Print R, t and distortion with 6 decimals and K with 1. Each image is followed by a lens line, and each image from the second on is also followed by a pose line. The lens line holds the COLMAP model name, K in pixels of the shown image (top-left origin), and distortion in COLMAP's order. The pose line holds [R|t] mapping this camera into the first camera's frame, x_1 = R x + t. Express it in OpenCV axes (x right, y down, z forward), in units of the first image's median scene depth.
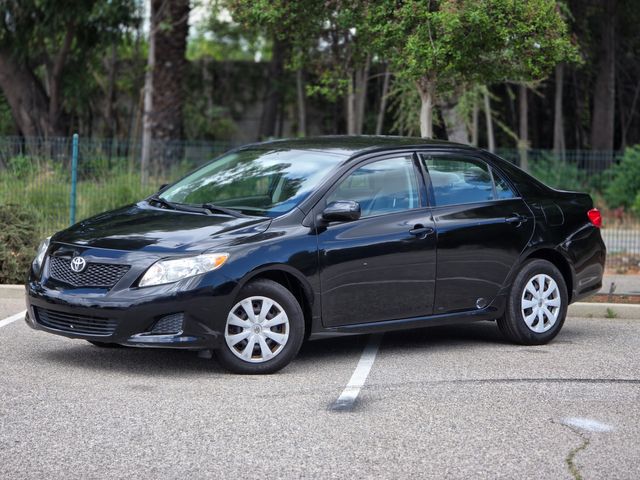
lens RADIAL K [[2138.0, 0, 321.2], [0, 2138.0, 237.5], [0, 0, 1]] dist [0.271540, 0.000000]
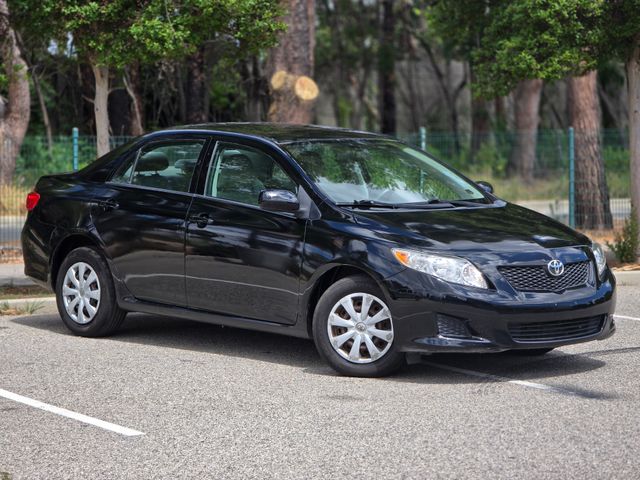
lens RADIAL K [[2138.0, 0, 319.1], [0, 2138.0, 238.5], [0, 0, 1]] dist [0.271540, 0.000000]
pose [[0.826926, -0.058308, 0.559280, -0.512261], [0.053528, 0.998255, 0.024930, -0.018917], [-0.559758, 0.009322, 0.828604, 0.200148]]
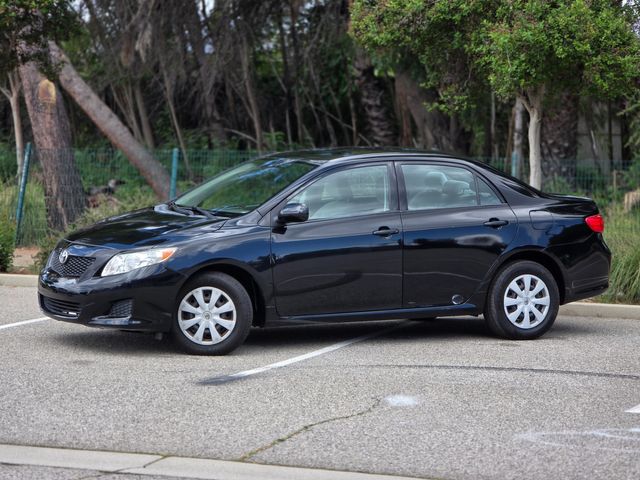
lens RADIAL K [[2138.0, 0, 322.7], [0, 2138.0, 236.2], [0, 0, 1]] dist [0.271540, 0.000000]
pose [[0.961855, 0.010092, -0.273374, 0.303109], [-0.012883, 0.999882, -0.008416, 0.008316], [0.273257, 0.011617, 0.961871, -0.071100]]
